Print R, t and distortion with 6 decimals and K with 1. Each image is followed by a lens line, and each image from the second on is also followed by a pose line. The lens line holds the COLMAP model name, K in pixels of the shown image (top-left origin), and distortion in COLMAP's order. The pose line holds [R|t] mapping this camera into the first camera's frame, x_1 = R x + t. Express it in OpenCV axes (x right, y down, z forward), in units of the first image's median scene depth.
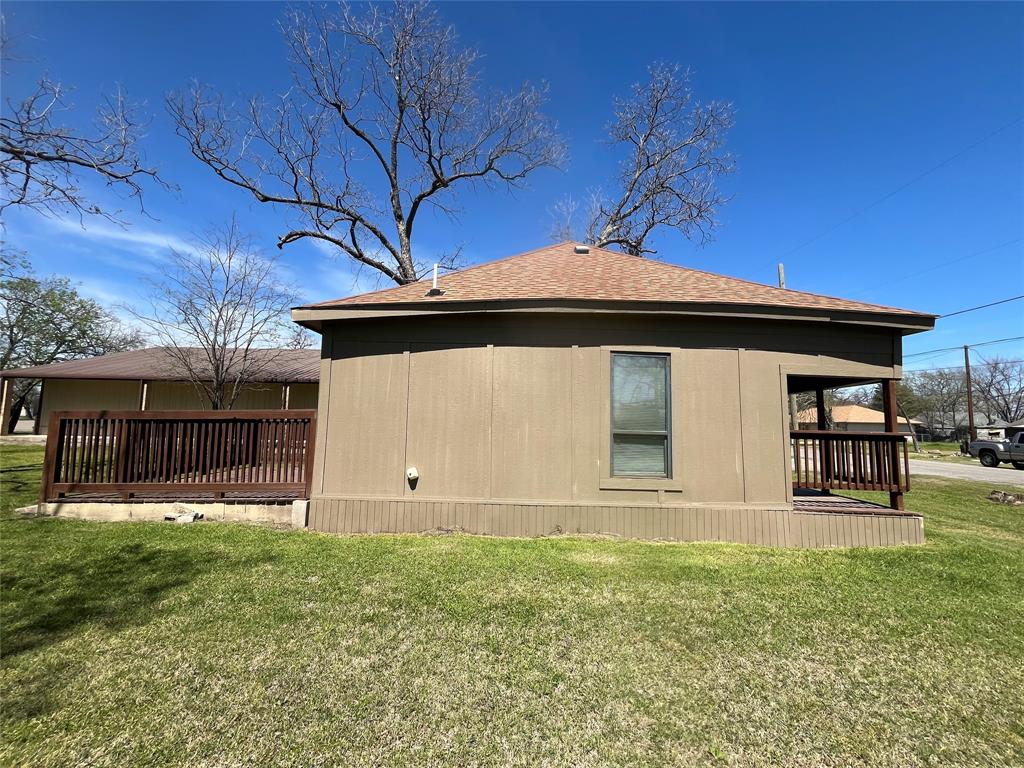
lens RADIAL K [[413.9, 0, 512.0], [0, 413.9, 384.0], [0, 0, 1]] dist [0.000535, -0.000003]
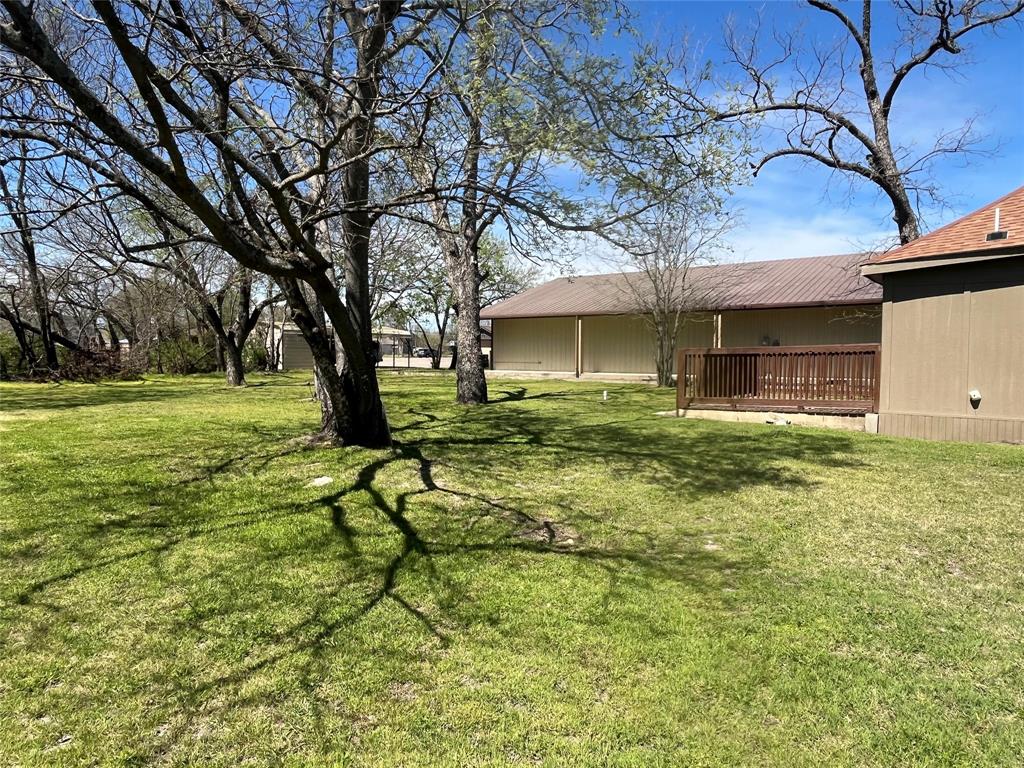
lens RADIAL K [[664.5, 0, 512.0], [0, 664.5, 384.0], [0, 0, 1]] dist [0.001963, -0.001484]
pose [[0.802851, 0.011034, -0.596078, -0.162407], [0.069856, 0.991200, 0.112437, -0.117326], [0.592073, -0.131910, 0.795015, -1.237468]]
